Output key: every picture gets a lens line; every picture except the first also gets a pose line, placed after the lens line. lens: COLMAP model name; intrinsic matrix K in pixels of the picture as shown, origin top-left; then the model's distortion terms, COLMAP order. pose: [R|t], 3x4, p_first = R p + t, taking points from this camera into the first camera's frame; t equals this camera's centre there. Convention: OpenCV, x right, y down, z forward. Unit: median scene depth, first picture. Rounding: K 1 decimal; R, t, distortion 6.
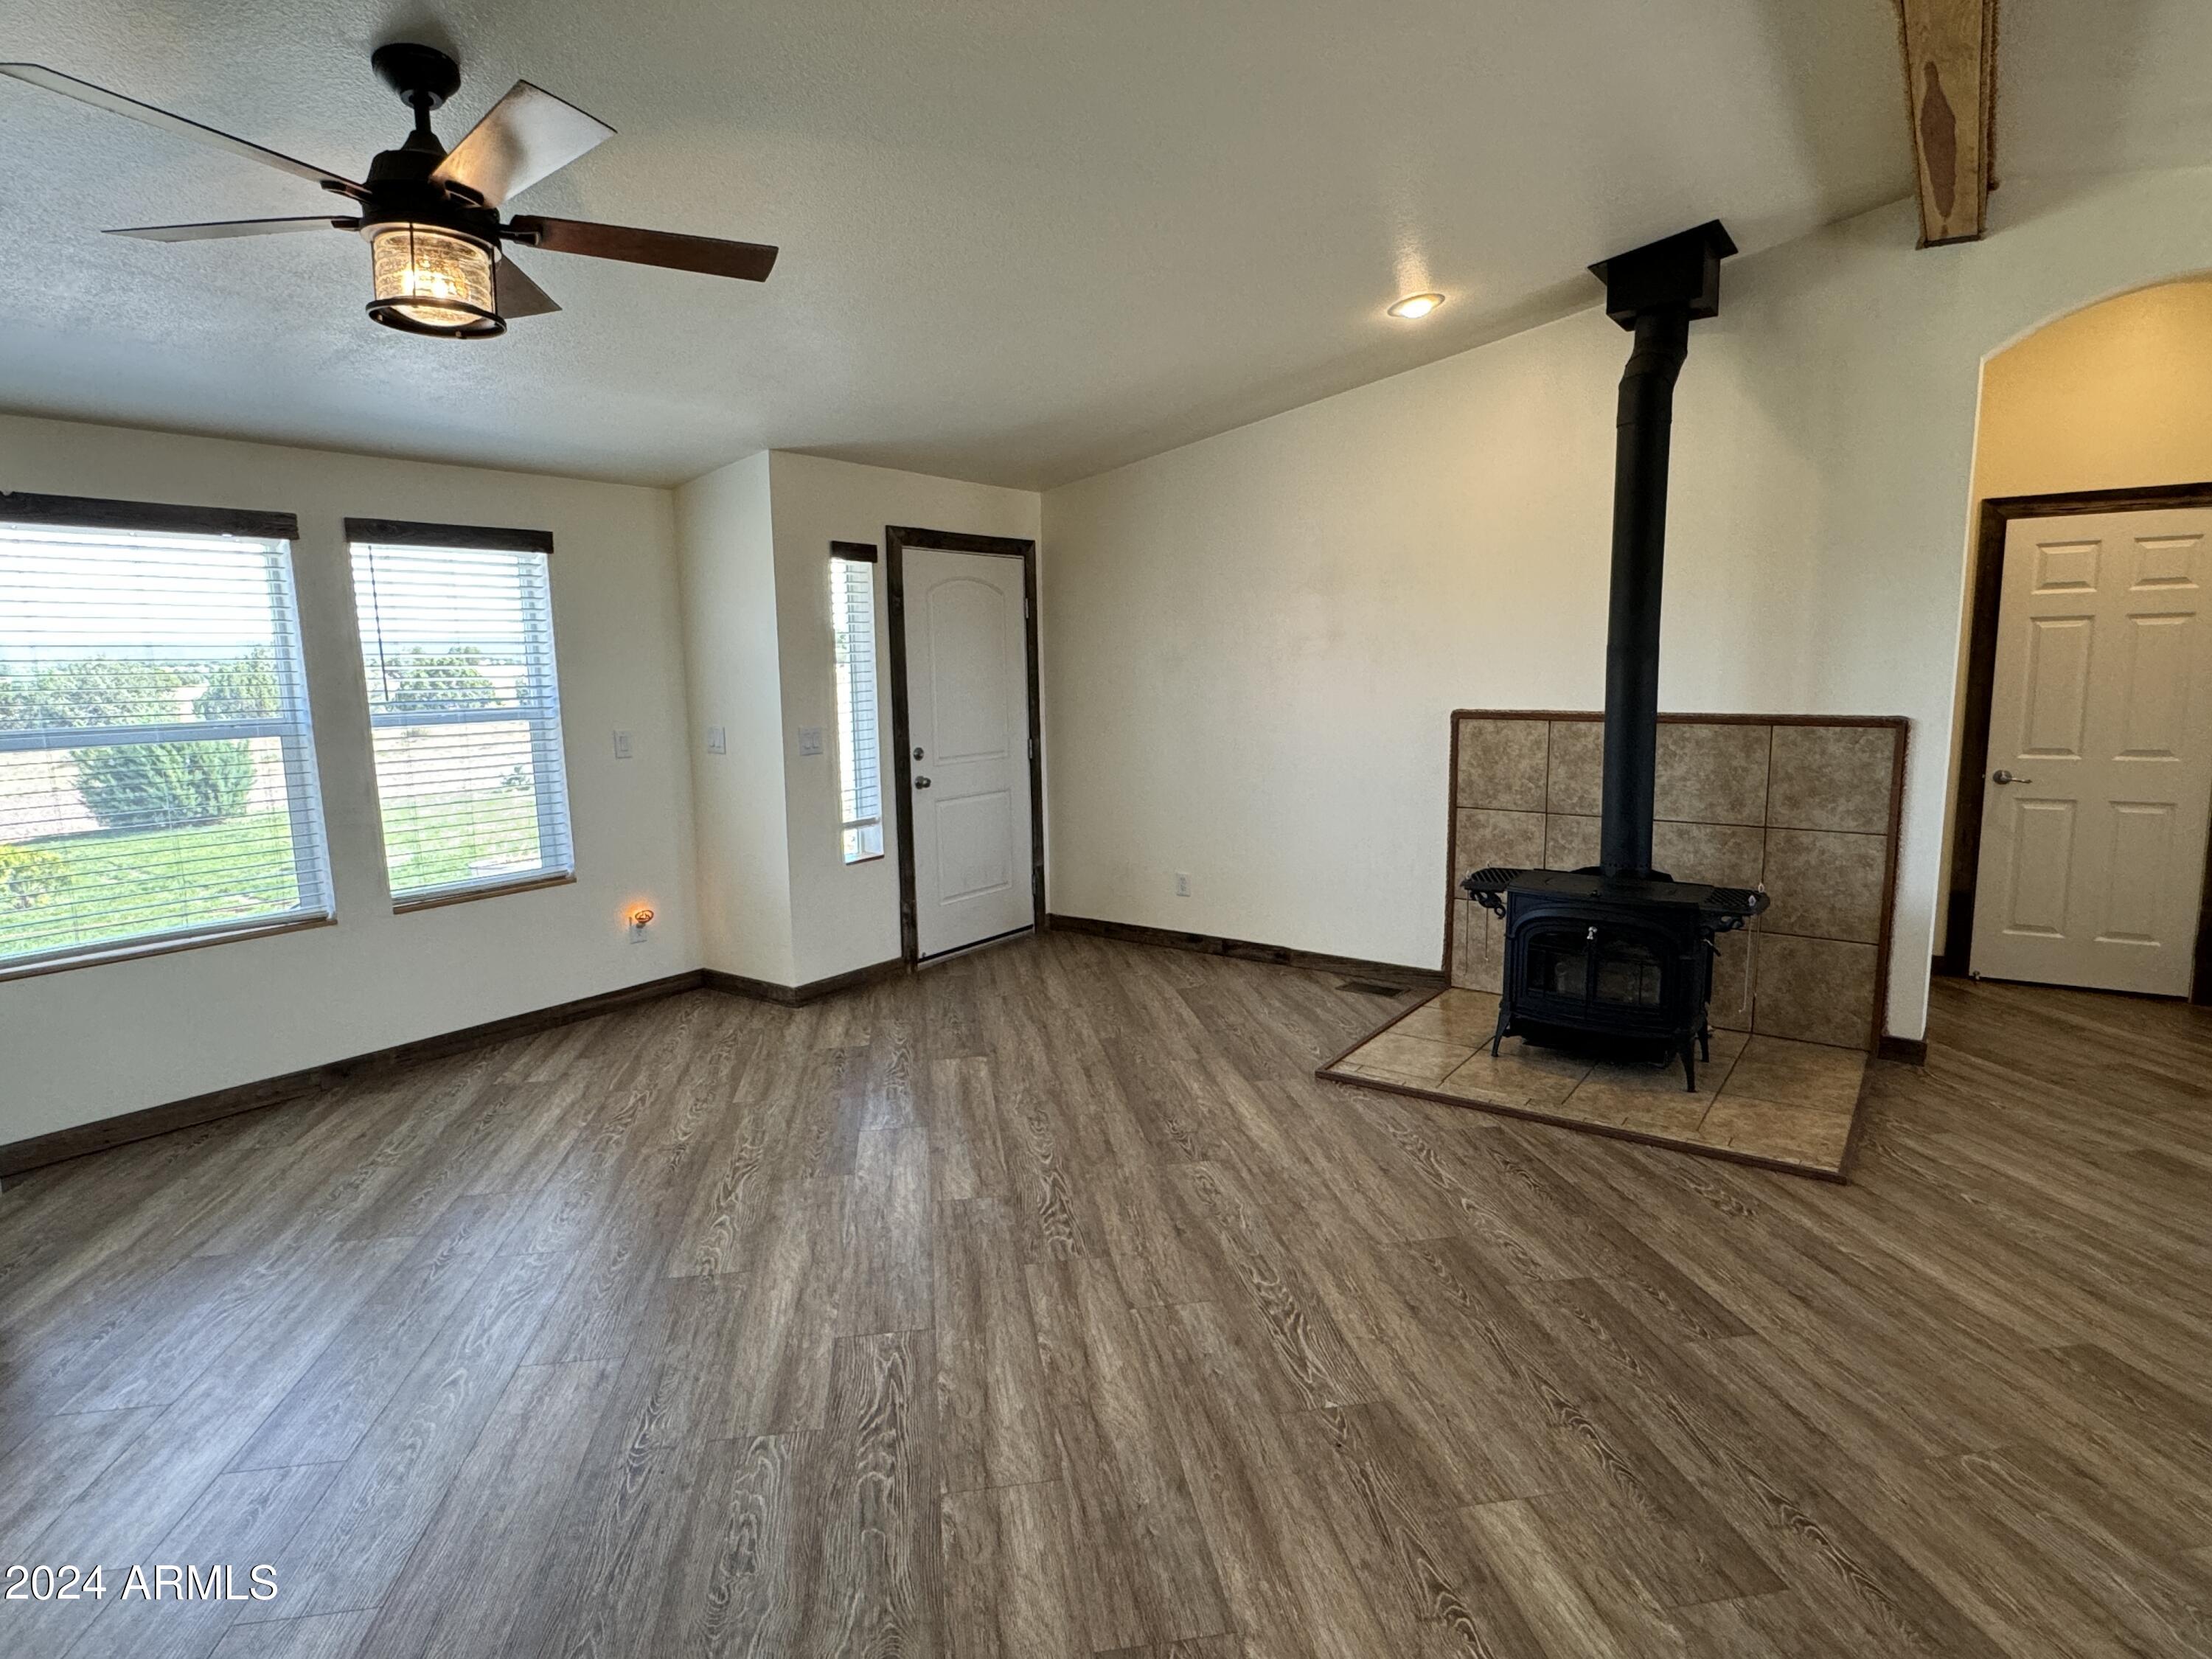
lens RADIAL K [[1176.4, 0, 1104.4], [0, 1176.4, 827.6], [0, 0, 1]] dist [-0.000944, -0.001518]
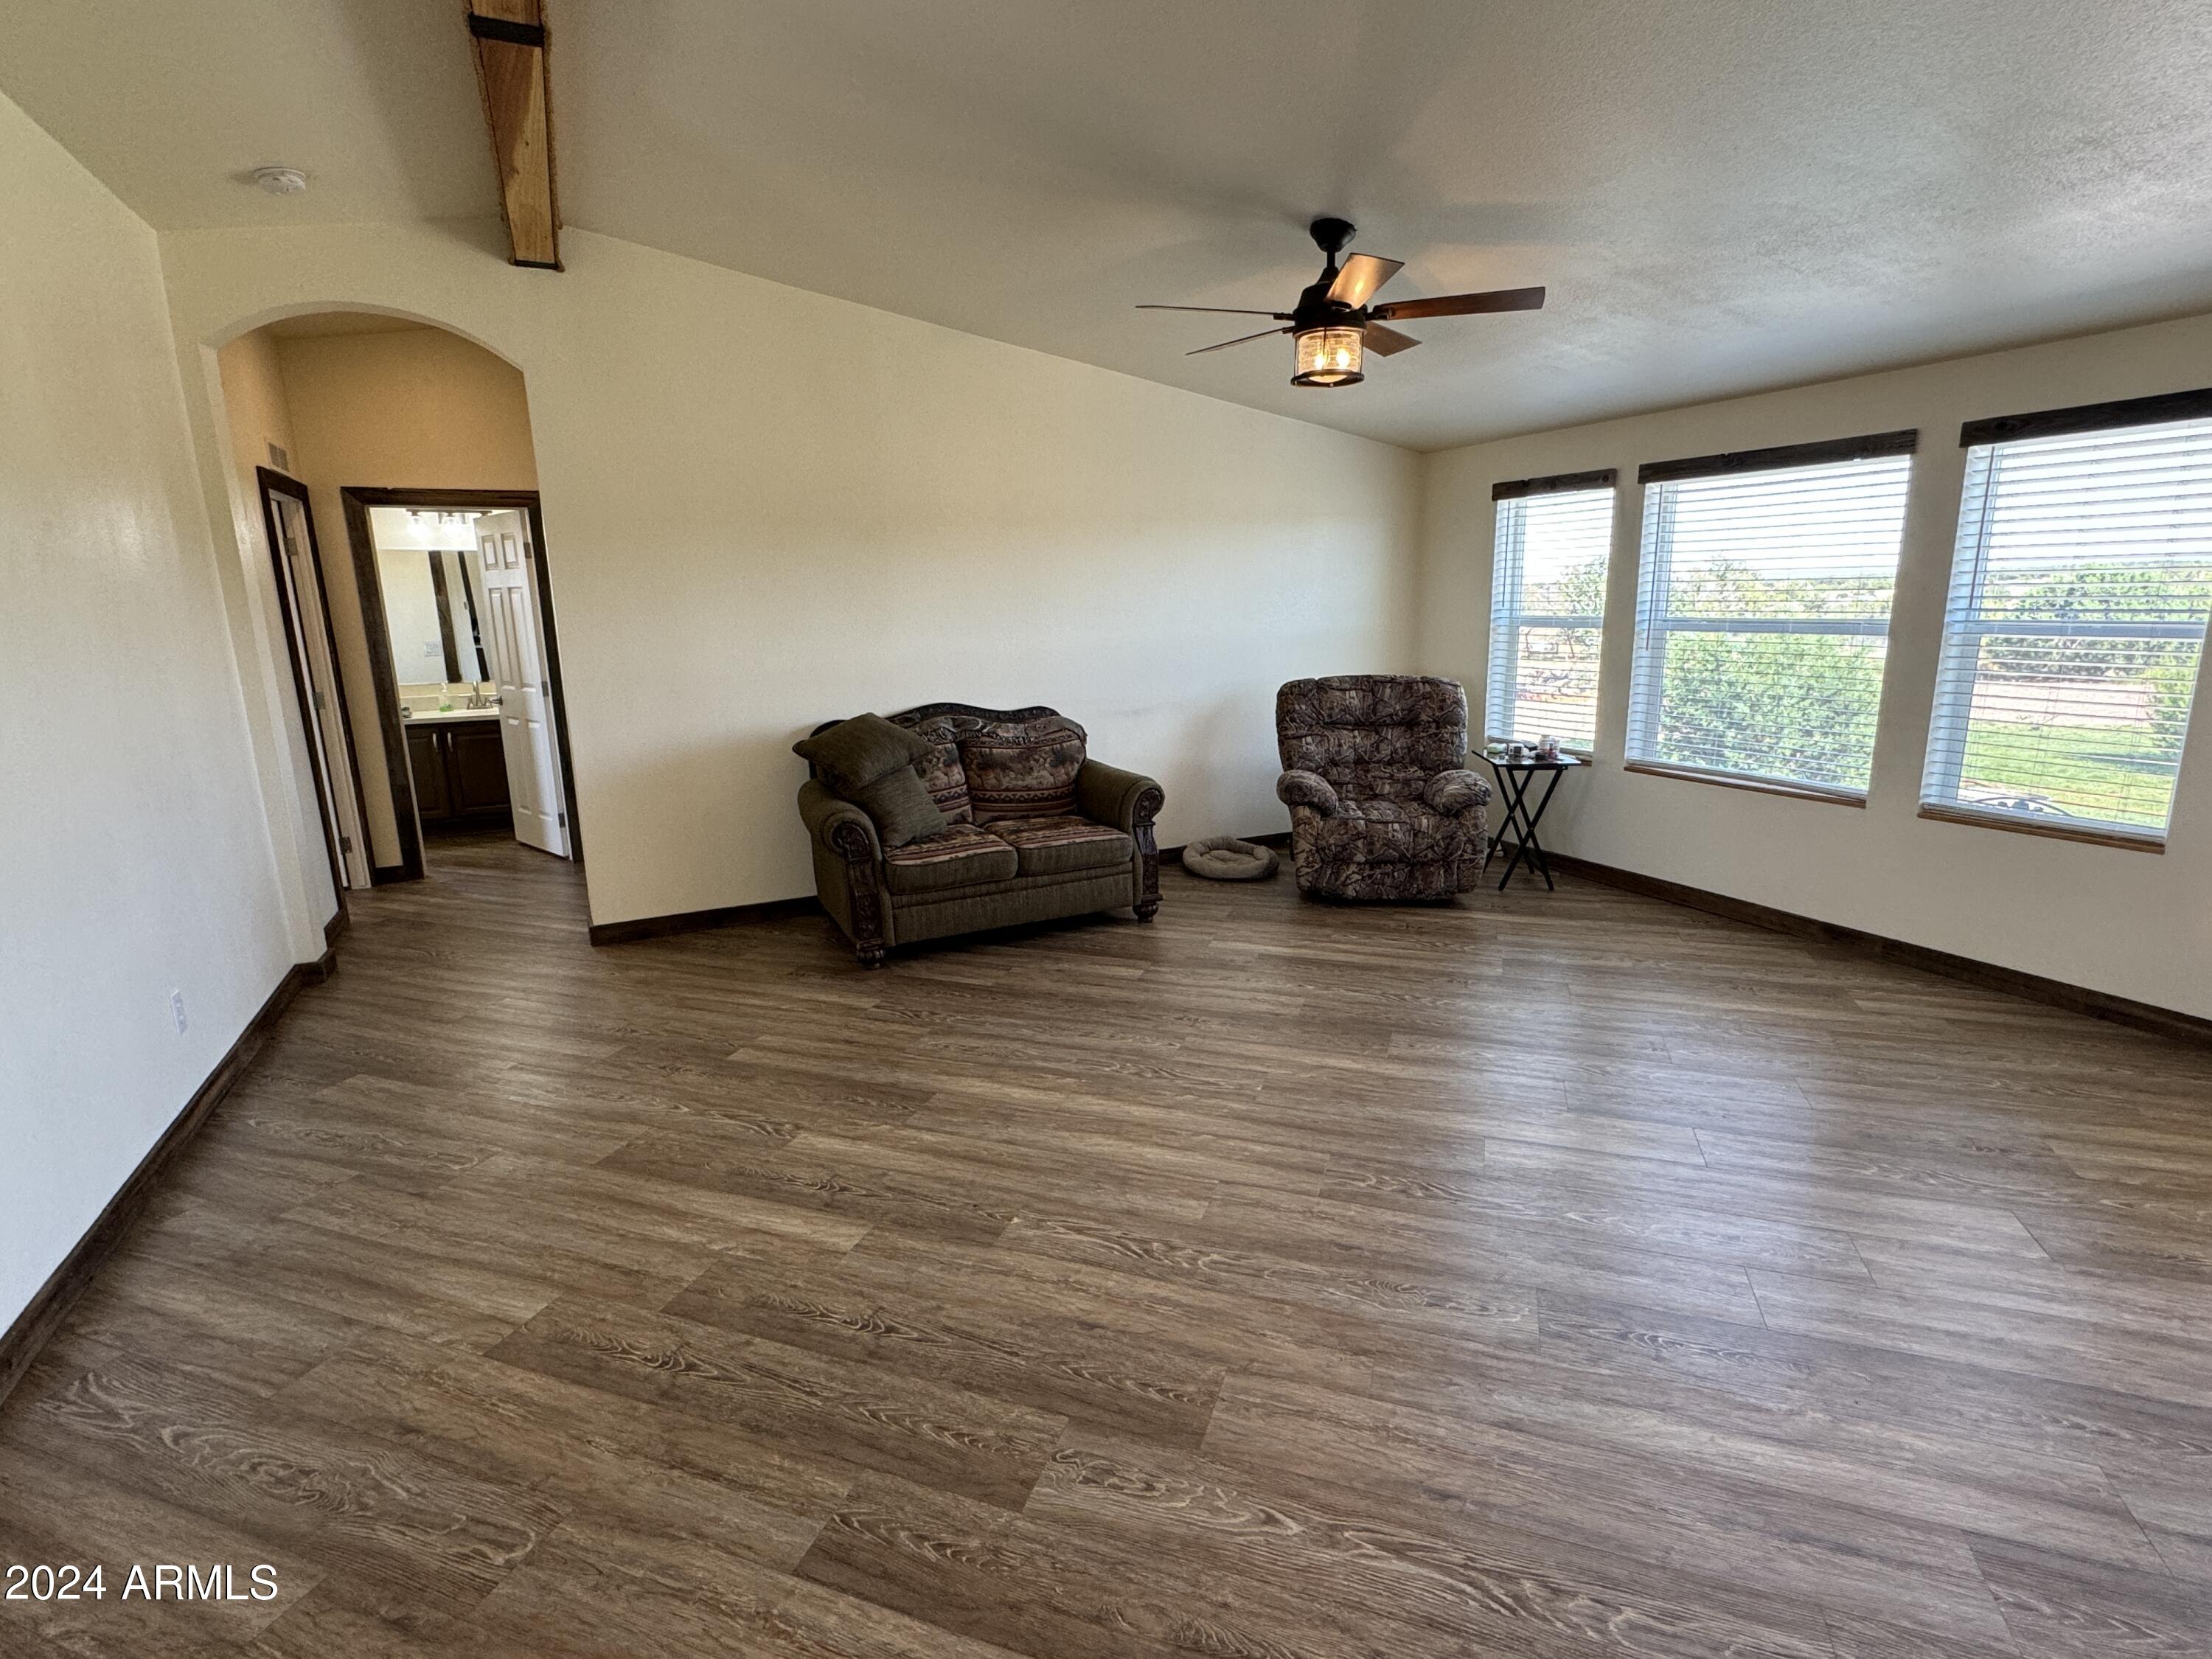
lens RADIAL K [[1081.2, 0, 1106.0], [0, 1081.2, 829.5], [0, 0, 1]] dist [-0.000199, -0.000118]
pose [[-0.474082, 0.211734, -0.854643, 0.916131], [-0.098481, 0.951813, 0.290436, -0.203286], [0.874956, 0.221857, -0.430386, 1.328222]]
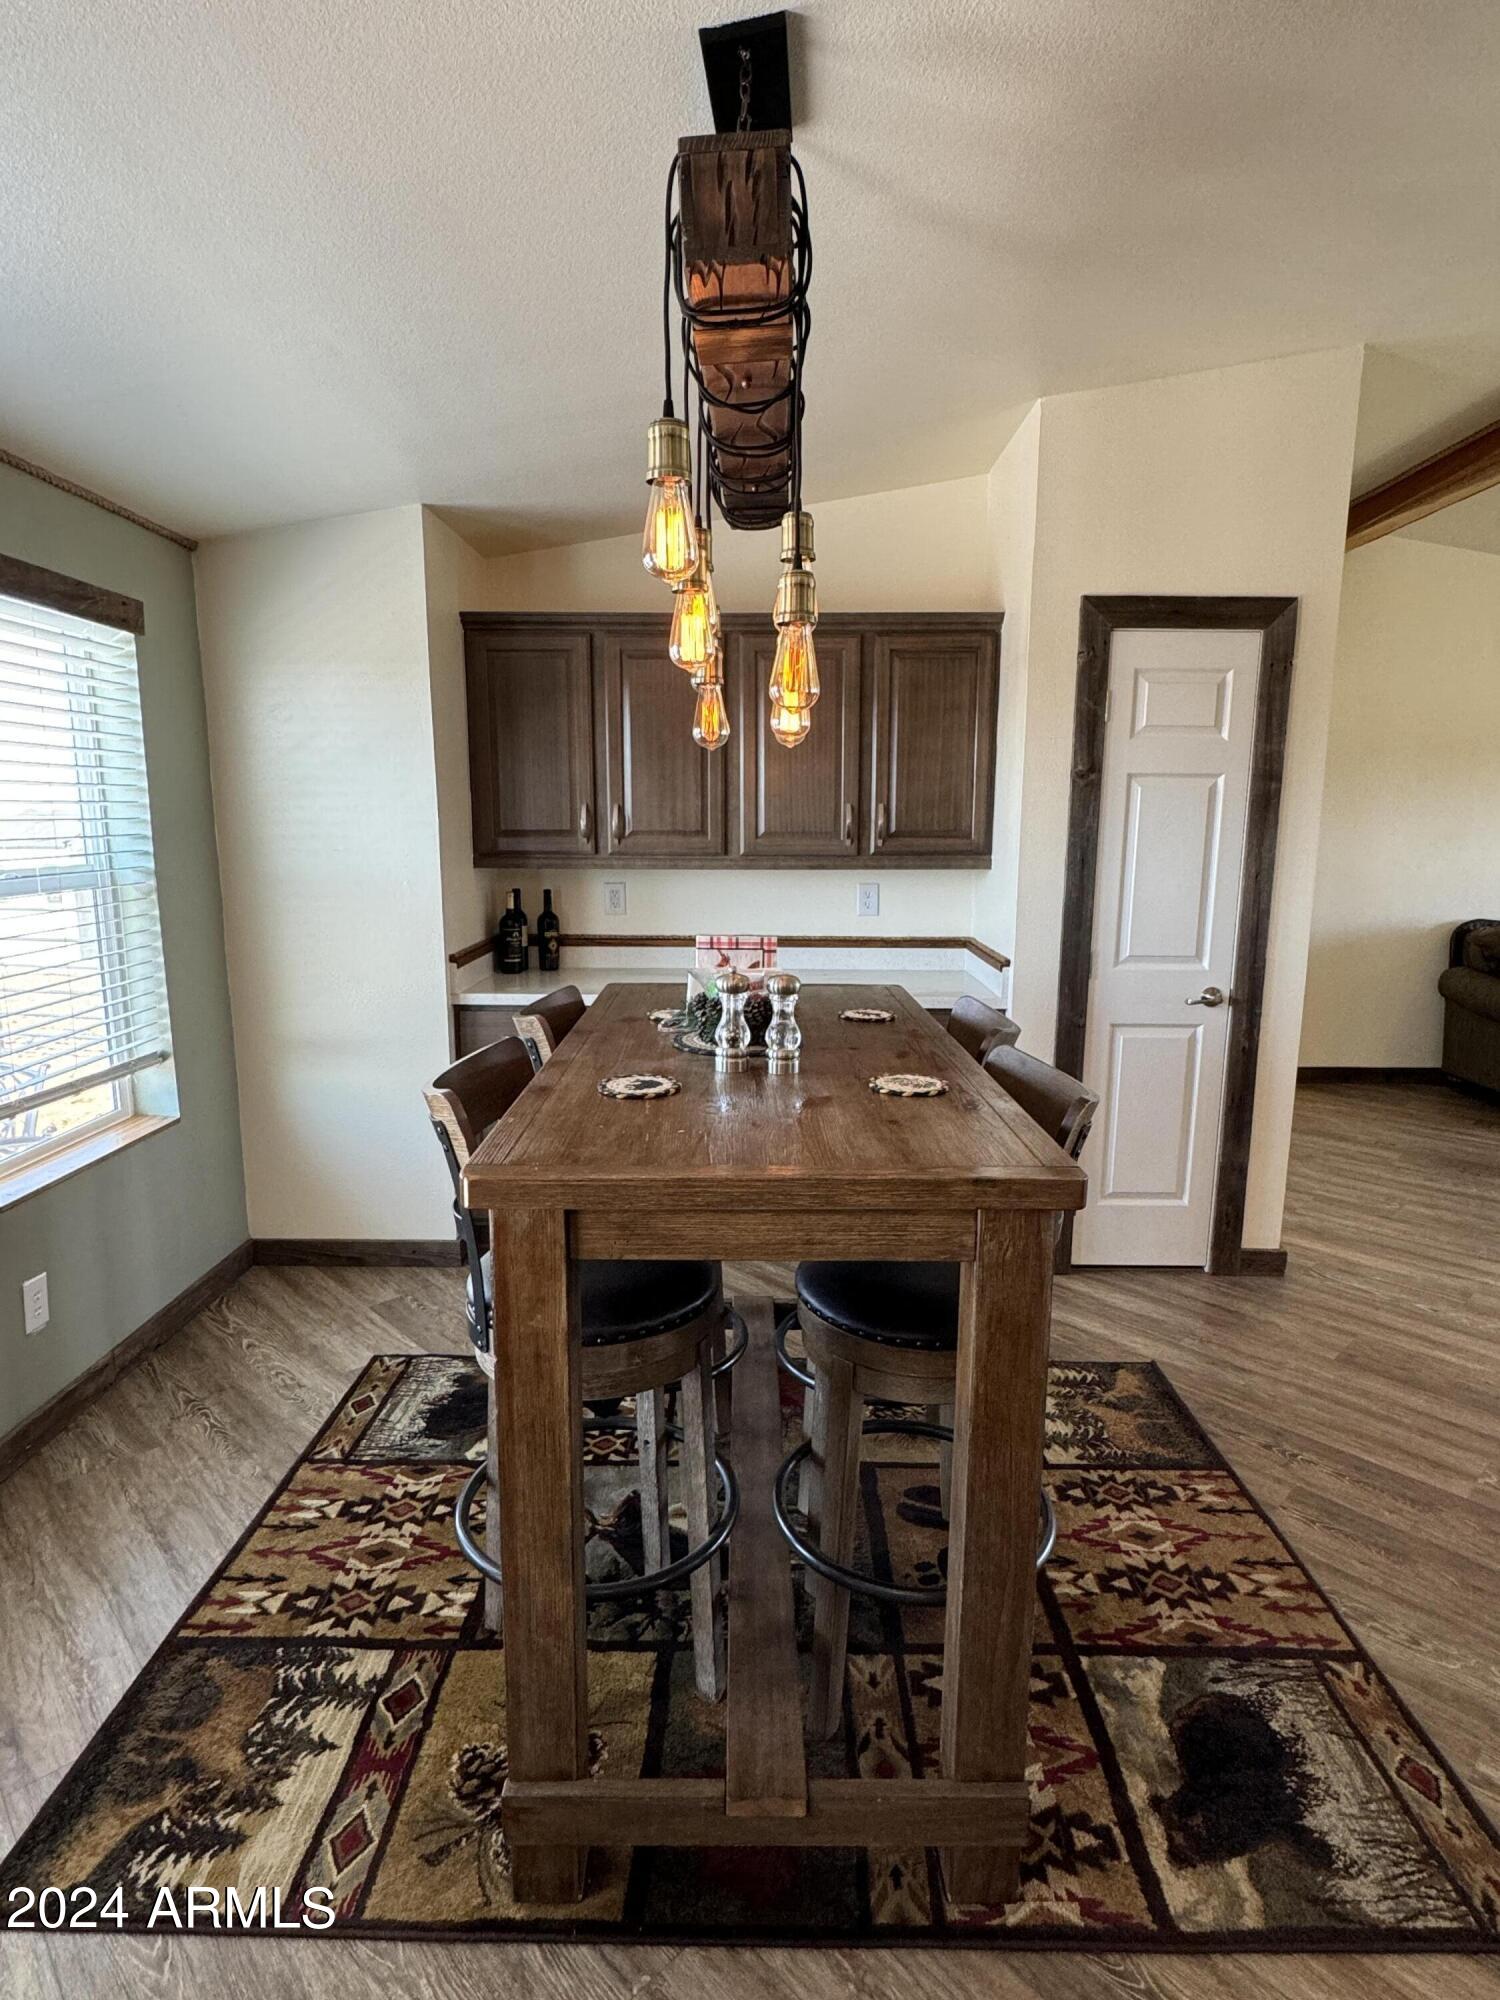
lens RADIAL K [[1063.7, 0, 753.2], [0, 1063.7, 998.3], [0, 0, 1]] dist [-0.000944, -0.001518]
pose [[-0.816476, 0.103242, -0.568074, 0.965520], [-0.071368, 0.958292, 0.276736, -0.199439], [0.572951, 0.266491, -0.775054, 1.308282]]
